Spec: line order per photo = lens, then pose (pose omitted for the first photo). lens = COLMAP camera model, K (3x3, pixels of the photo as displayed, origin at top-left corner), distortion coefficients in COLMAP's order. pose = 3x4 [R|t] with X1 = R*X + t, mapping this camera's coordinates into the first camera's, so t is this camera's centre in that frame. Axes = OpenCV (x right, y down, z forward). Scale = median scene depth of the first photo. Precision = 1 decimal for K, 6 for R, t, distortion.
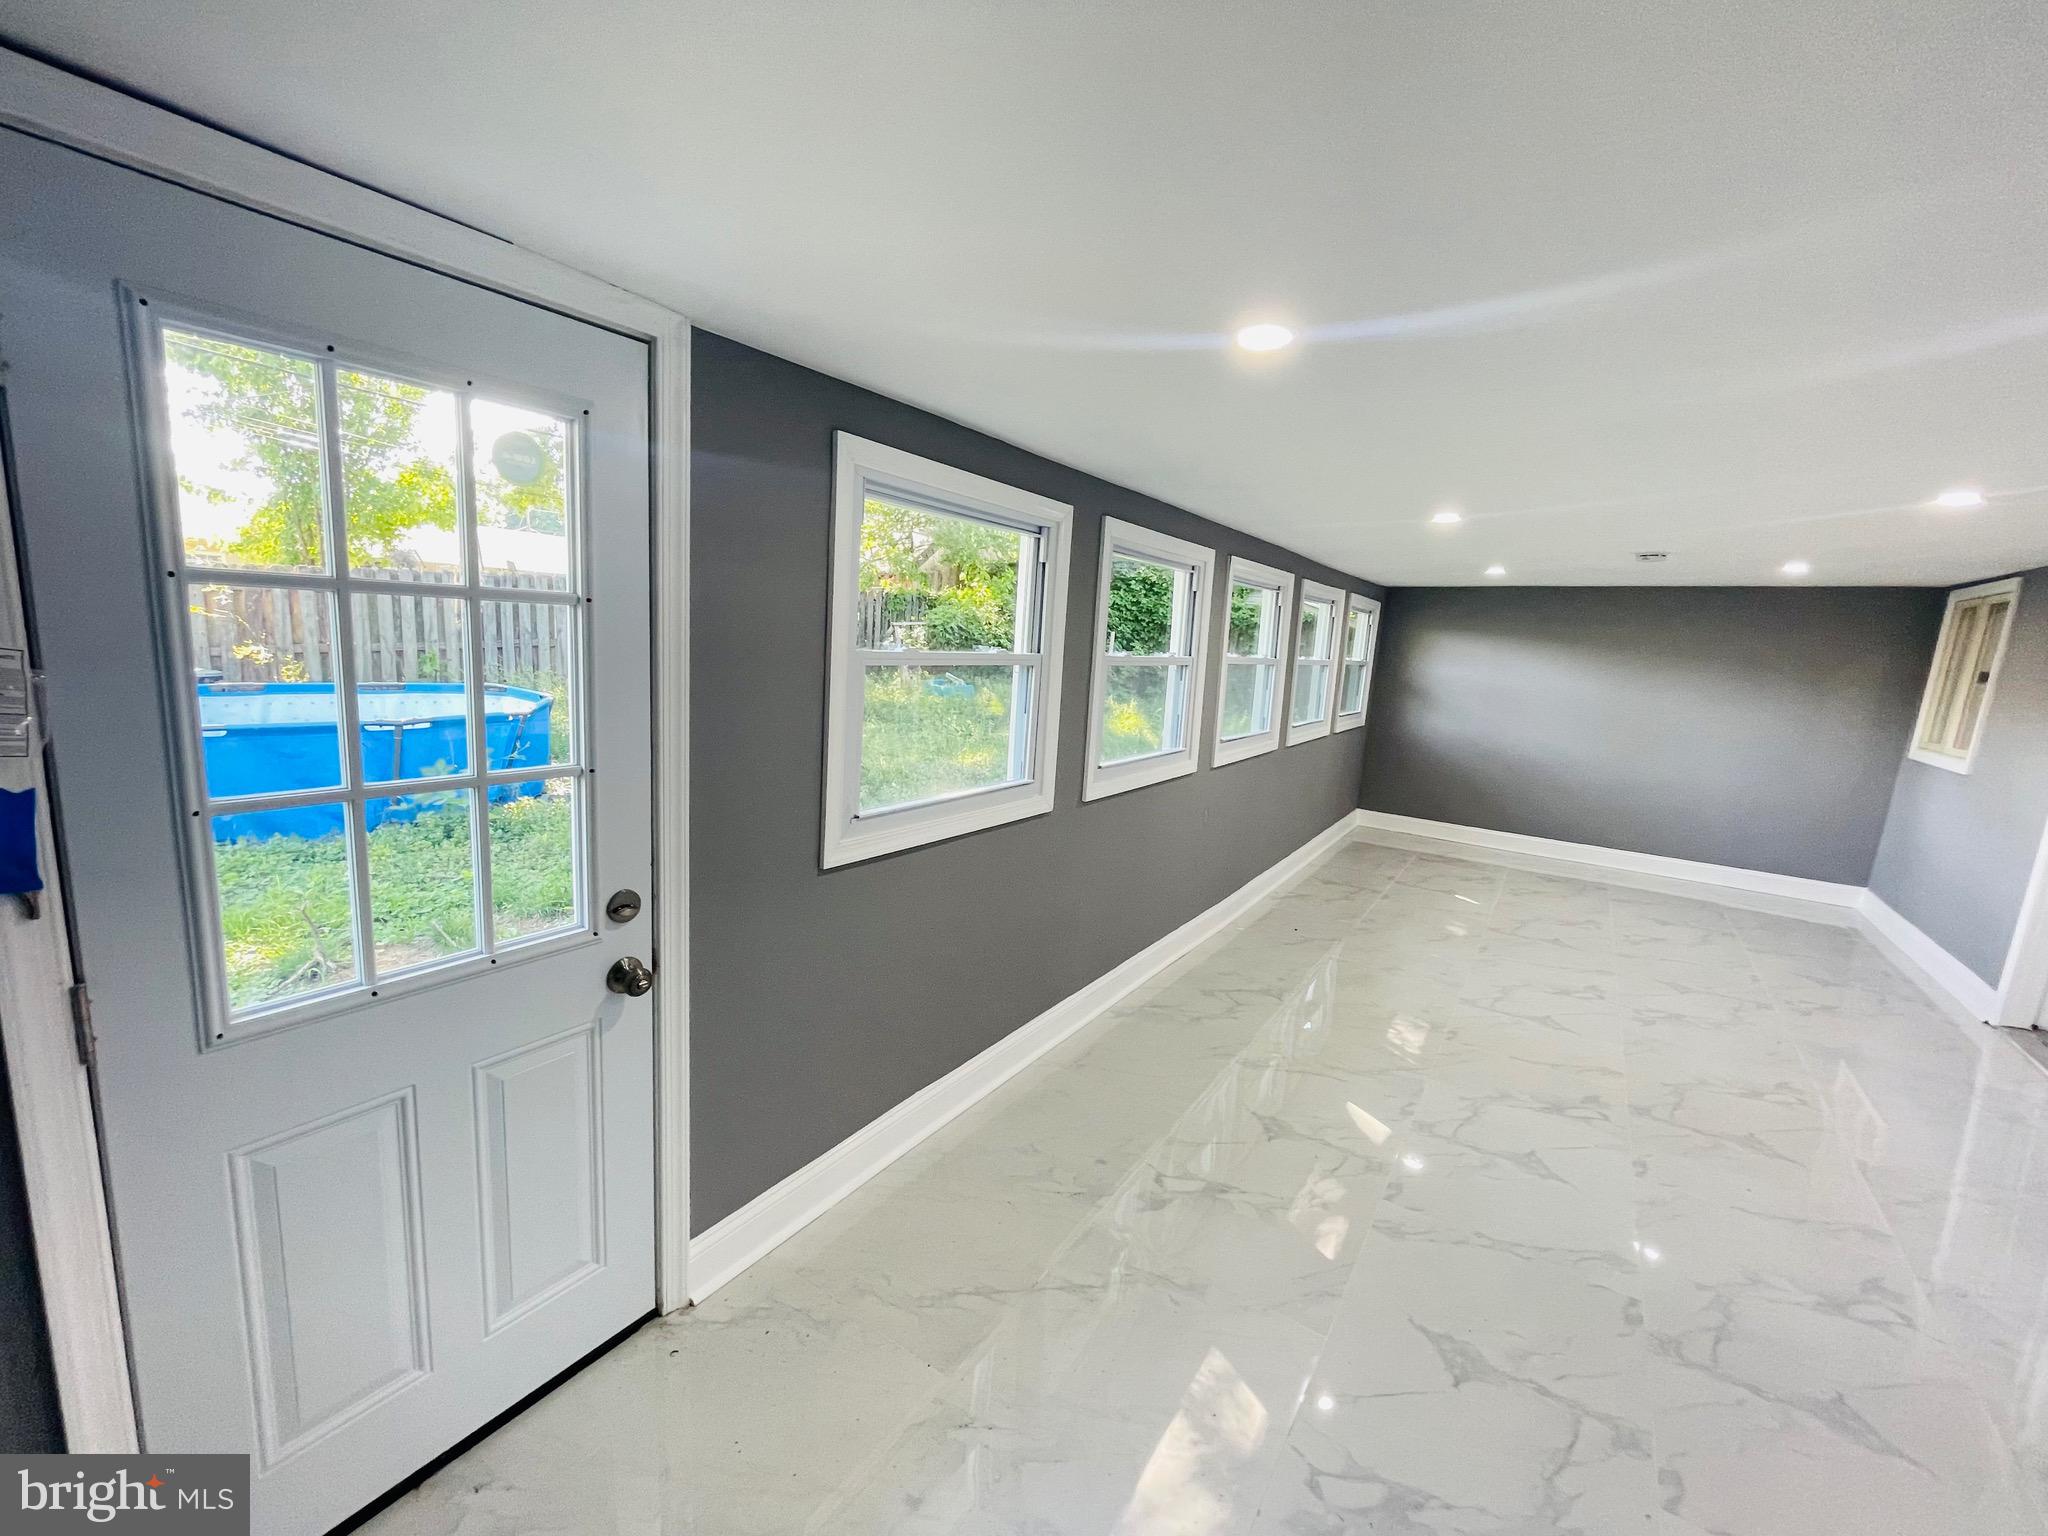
lens RADIAL K [[827.8, 0, 1023.3], [0, 827.8, 767.9], [0, 0, 1]] dist [-0.000918, -0.000173]
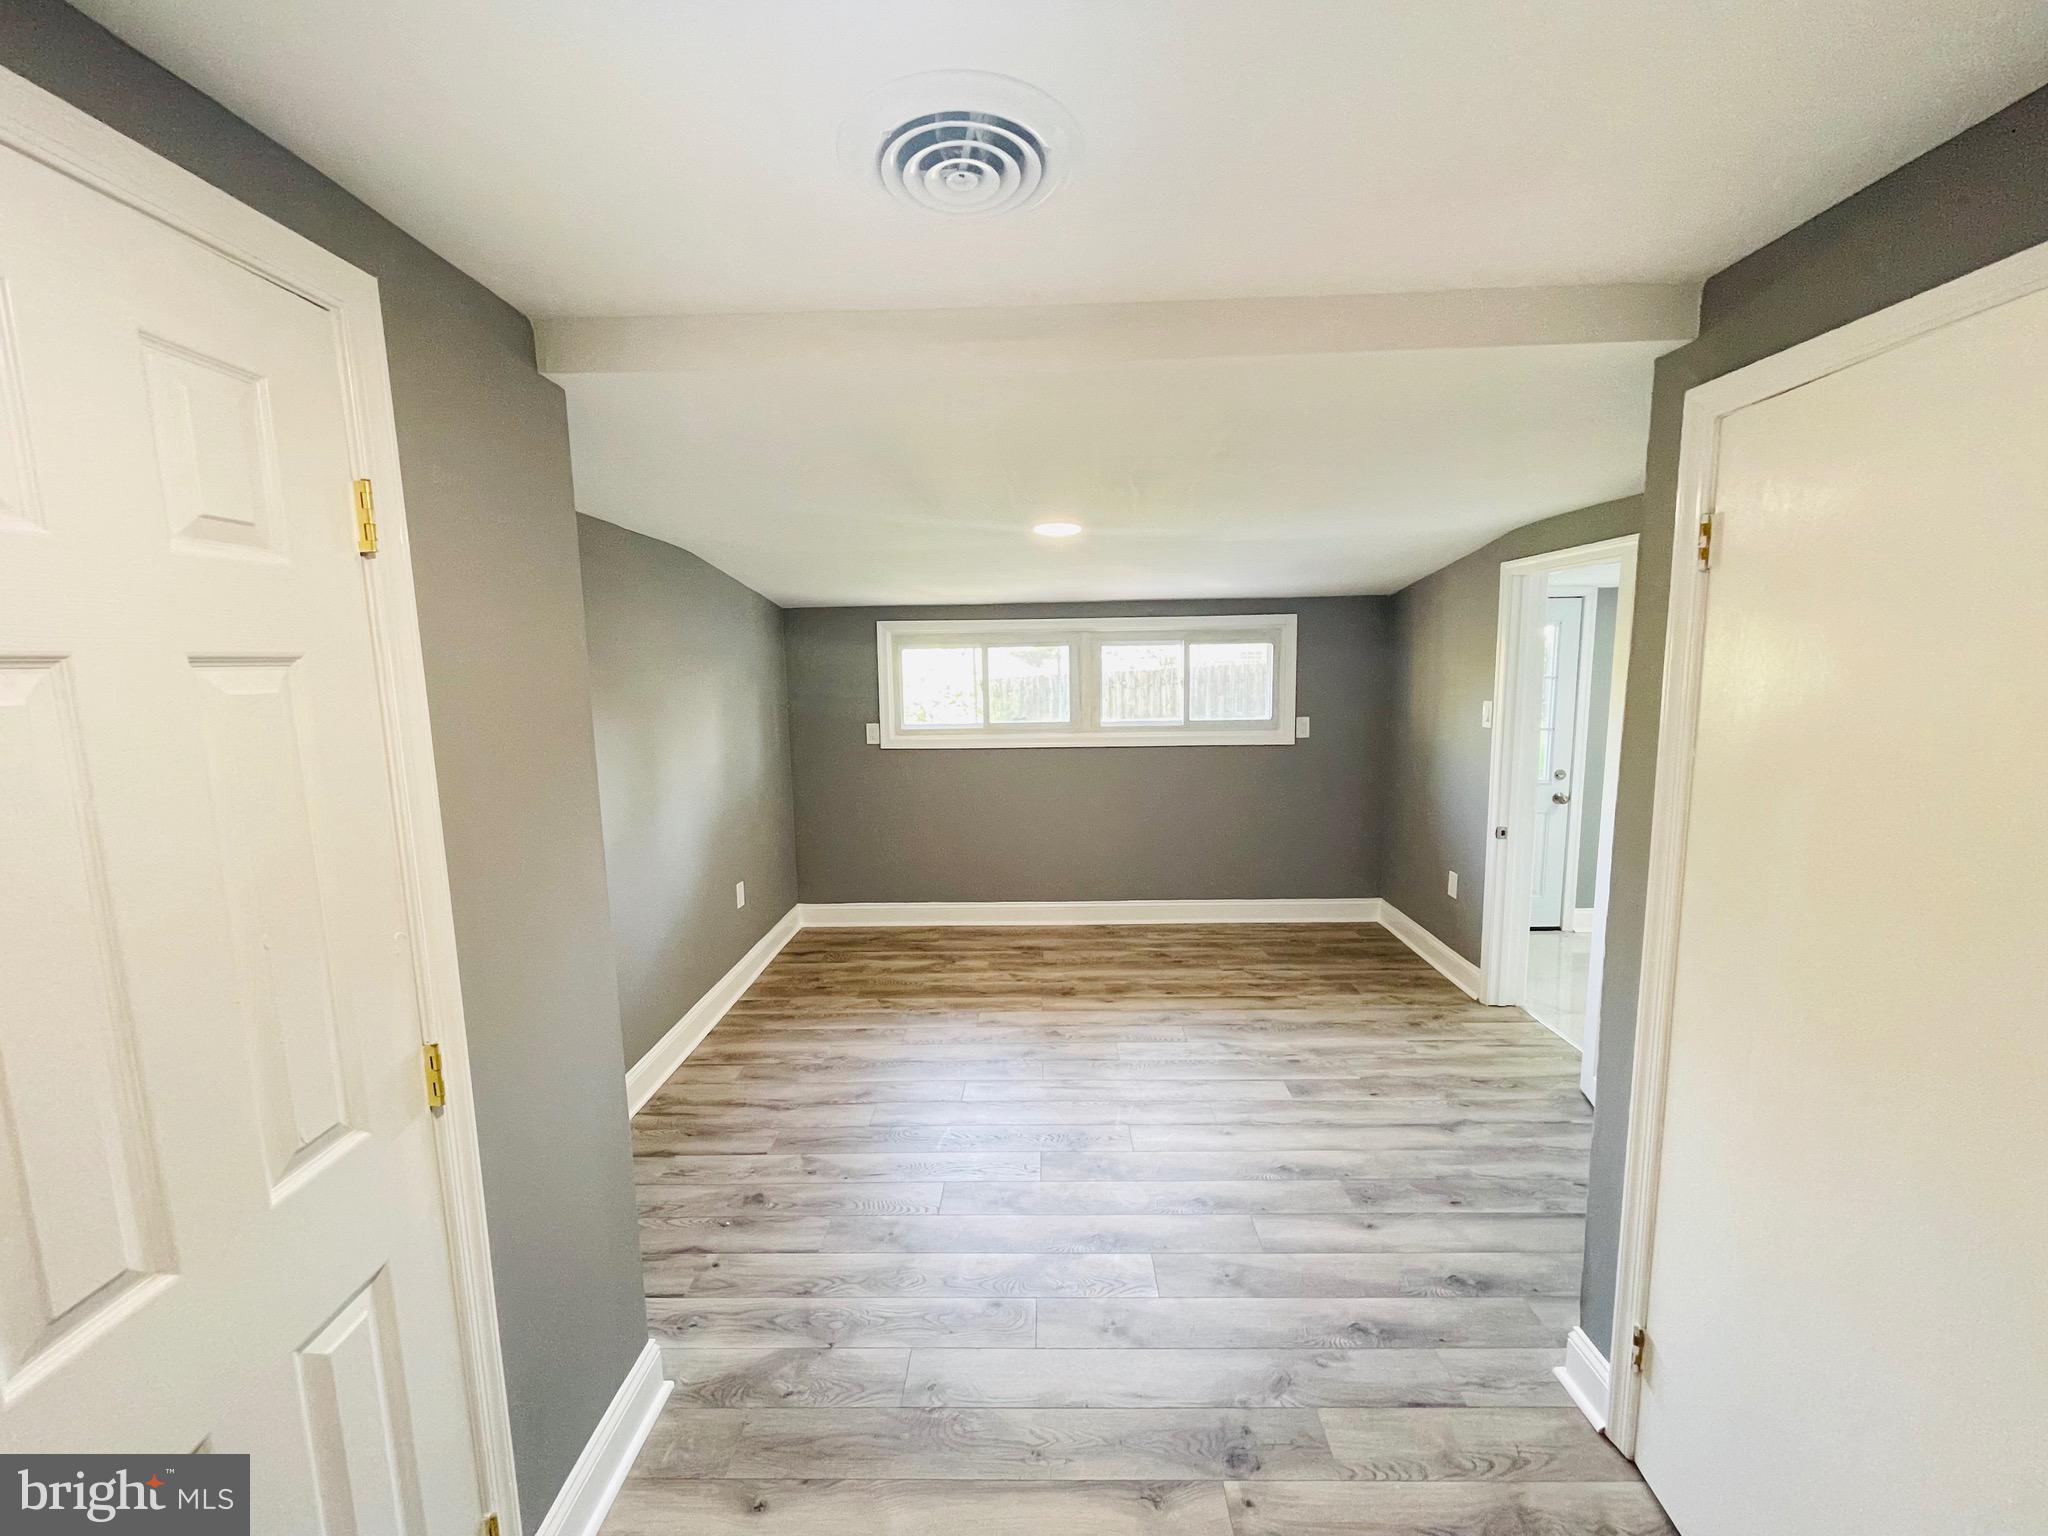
lens RADIAL K [[827.8, 0, 1024.6], [0, 827.8, 769.0], [0, 0, 1]] dist [-0.000918, -0.000173]
pose [[0.550405, 0.031260, -0.834312, 0.990018], [-0.083727, 0.996328, -0.017906, 0.366271], [0.830689, 0.079710, 0.551002, -2.356918]]
